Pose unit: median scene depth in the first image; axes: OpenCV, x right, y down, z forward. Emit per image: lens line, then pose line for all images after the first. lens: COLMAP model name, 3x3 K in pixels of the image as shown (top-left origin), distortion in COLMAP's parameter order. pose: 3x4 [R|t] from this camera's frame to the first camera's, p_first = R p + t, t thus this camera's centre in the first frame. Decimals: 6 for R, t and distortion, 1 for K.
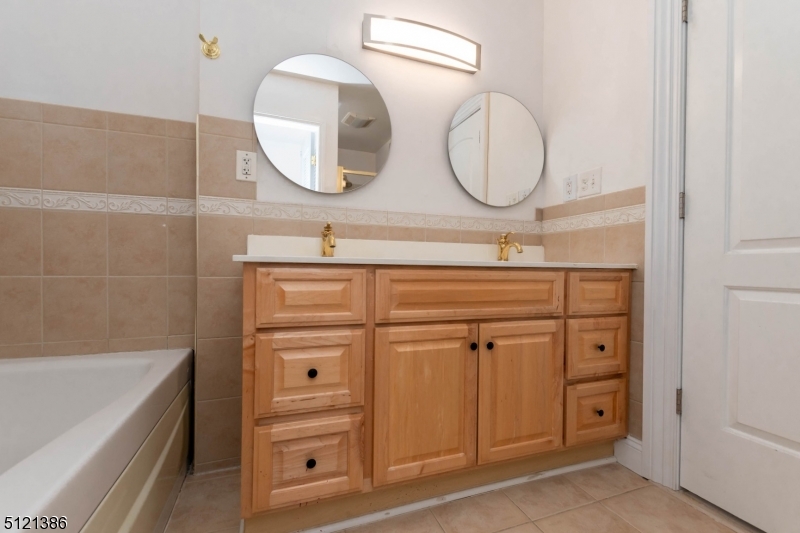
lens RADIAL K [[343.5, 0, 396.9], [0, 343.5, 267.0], [0, 0, 1]] dist [0.008764, -0.000087]
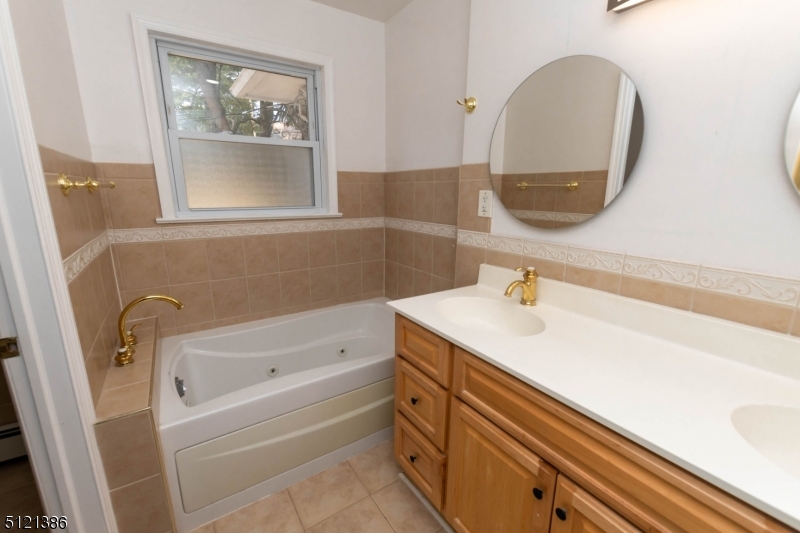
lens RADIAL K [[343.5, 0, 399.2], [0, 343.5, 268.2], [0, 0, 1]] dist [0.008764, -0.000087]
pose [[0.249488, 0.205609, -0.946299, 0.610178], [-0.000950, 0.977251, 0.212084, -0.327146], [0.968378, -0.052013, 0.244007, 0.442215]]
